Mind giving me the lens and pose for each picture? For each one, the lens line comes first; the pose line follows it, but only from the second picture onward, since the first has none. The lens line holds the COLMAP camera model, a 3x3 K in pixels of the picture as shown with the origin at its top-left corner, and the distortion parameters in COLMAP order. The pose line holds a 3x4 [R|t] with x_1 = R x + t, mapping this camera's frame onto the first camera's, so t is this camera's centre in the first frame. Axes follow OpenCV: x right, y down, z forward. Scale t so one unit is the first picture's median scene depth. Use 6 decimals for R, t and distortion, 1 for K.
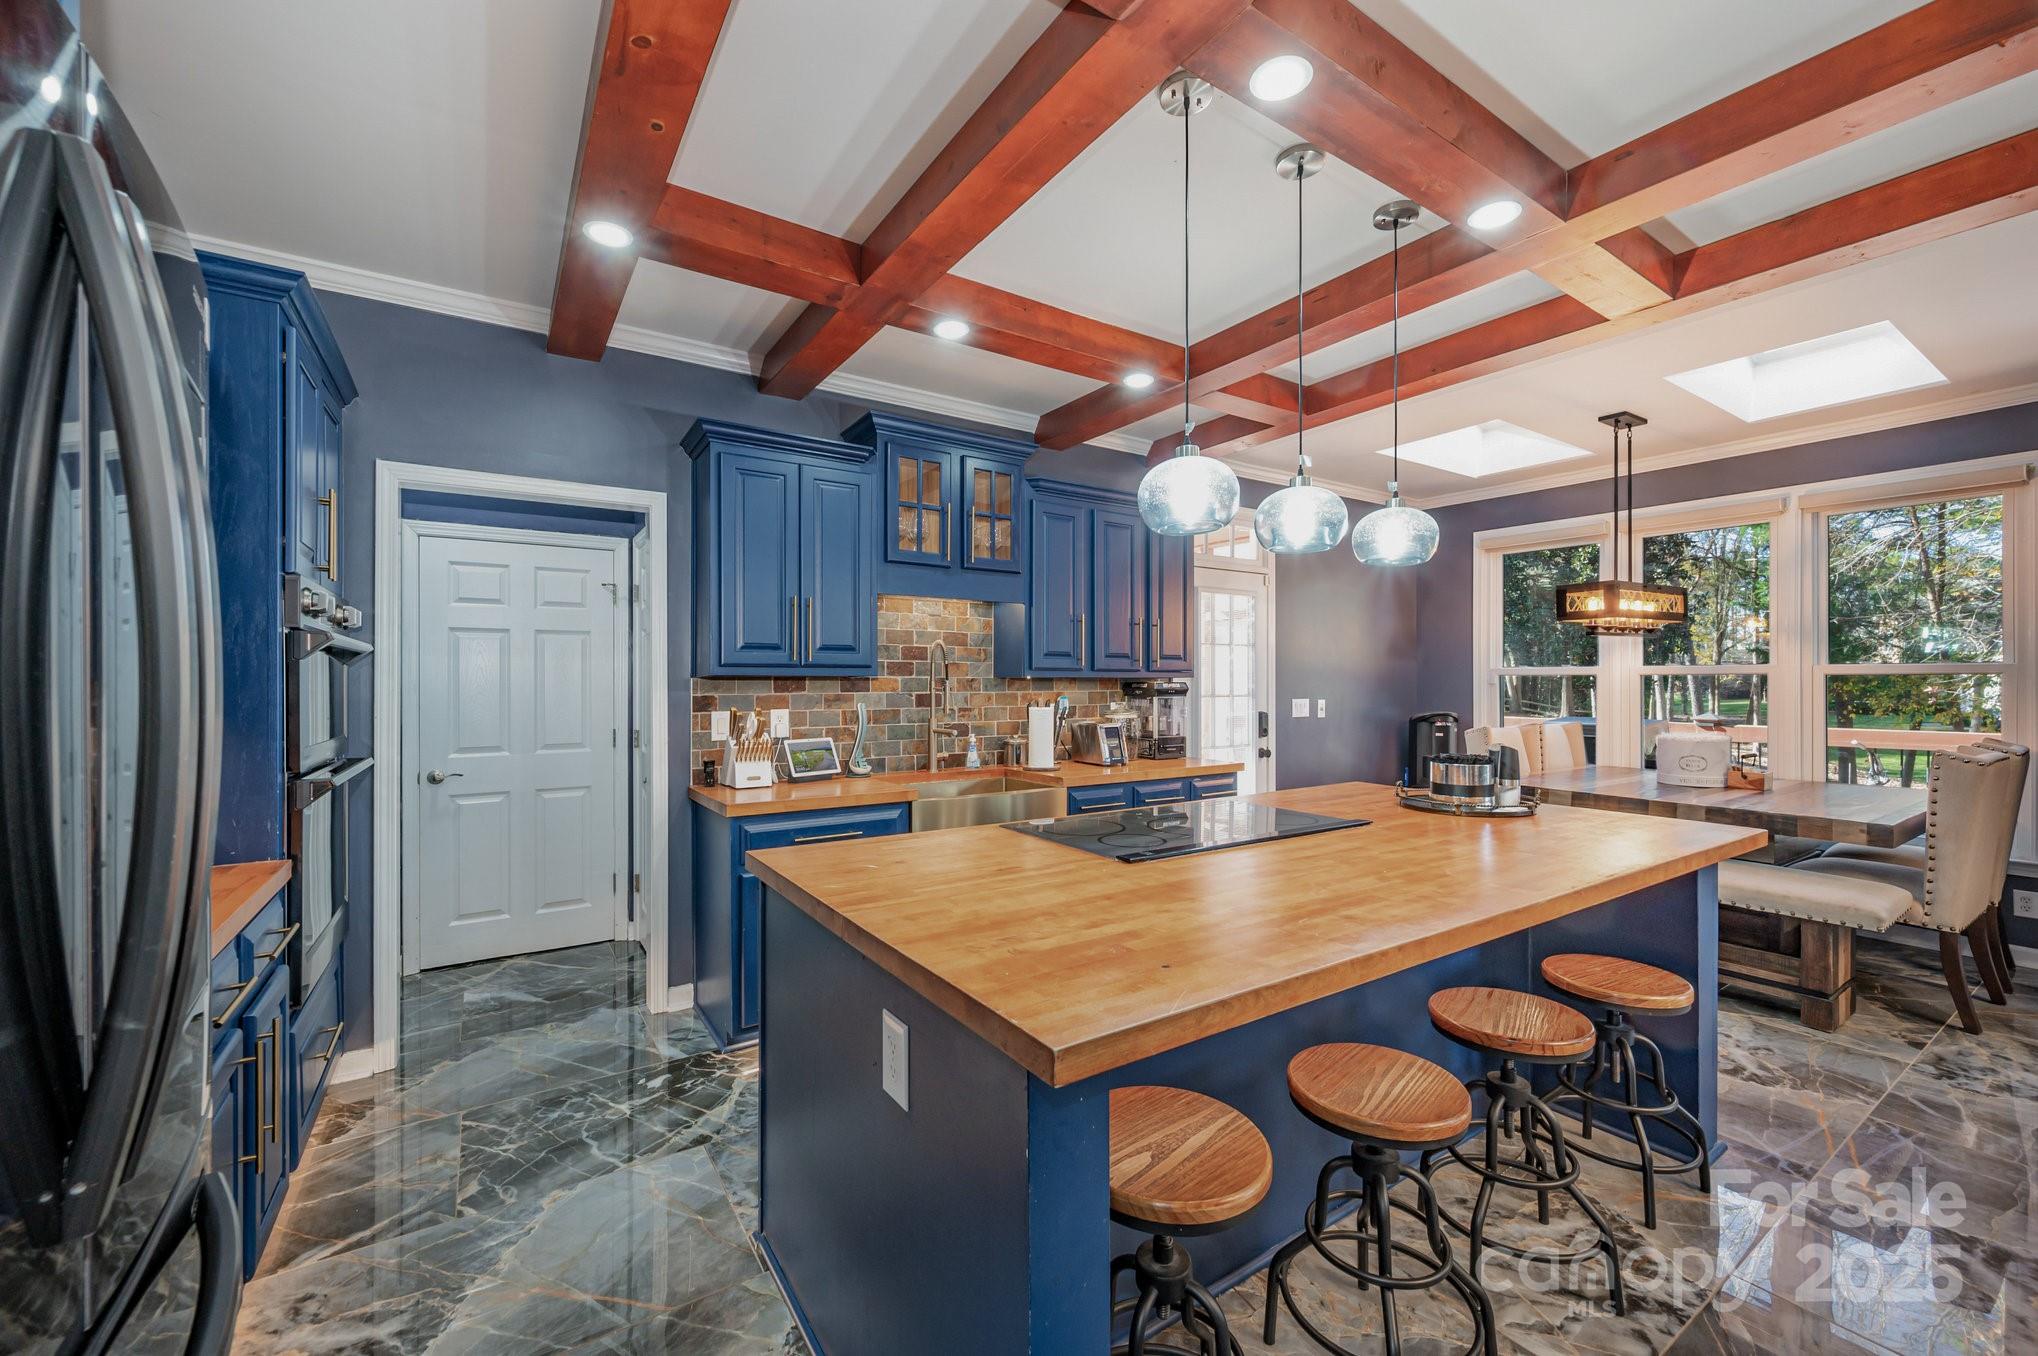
lens RADIAL K [[810.1, 0, 1015.2], [0, 810.1, 676.1], [0, 0, 1]] dist [0.000377, -0.000322]
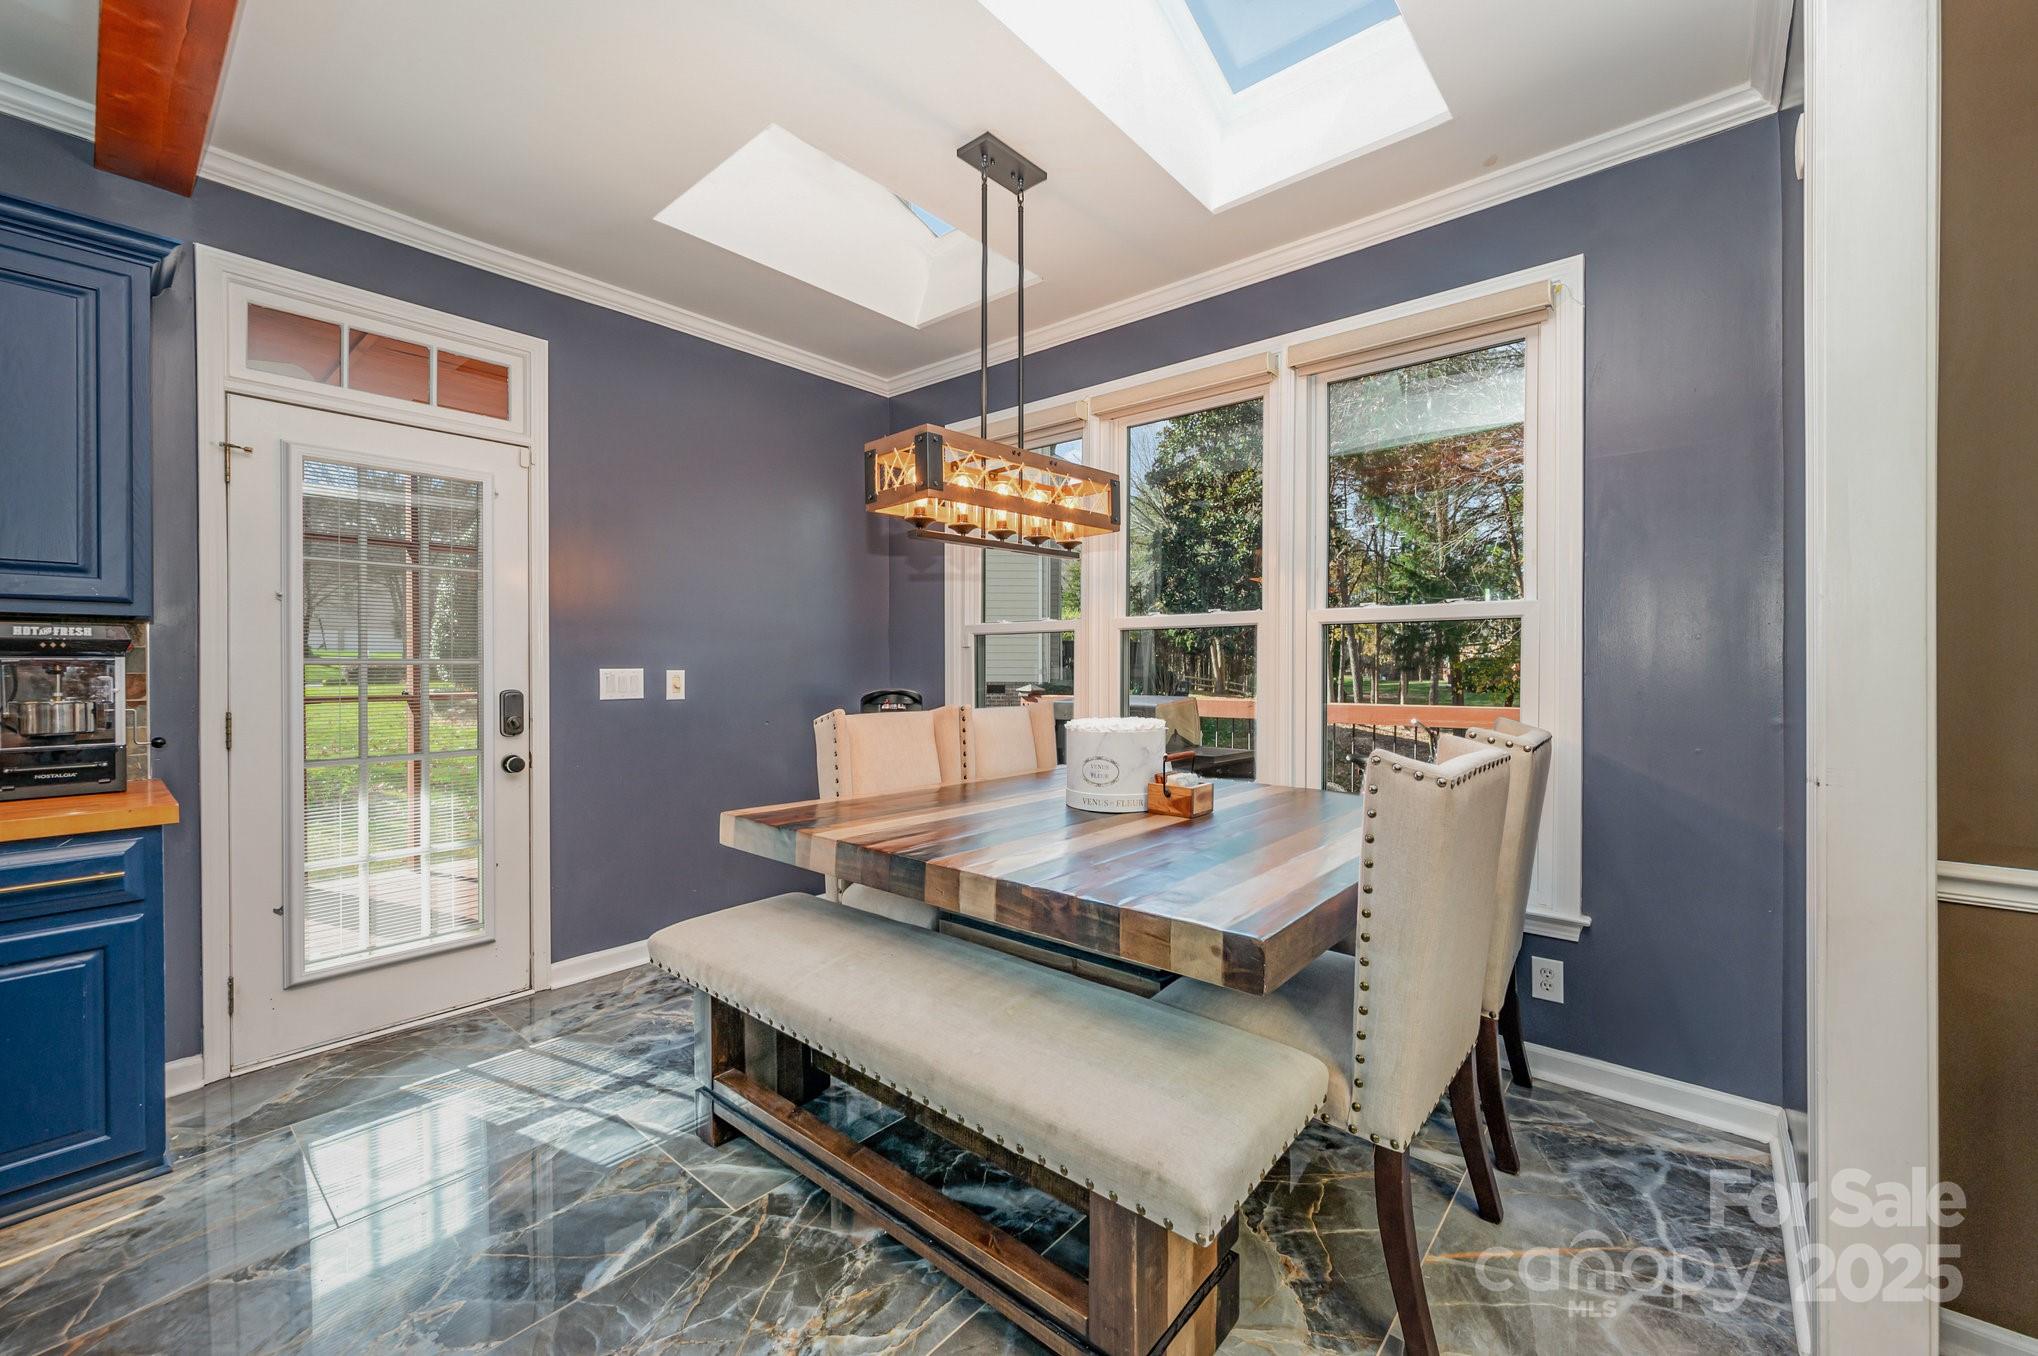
lens RADIAL K [[810.1, 0, 1021.9], [0, 810.1, 673.5], [0, 0, 1]] dist [0.000377, -0.000322]
pose [[0.959810, -0.003522, 0.280629, 0.629555], [-0.000452, 0.999901, 0.014093, 0.031266], [-0.280651, -0.013654, 0.959713, 0.474330]]
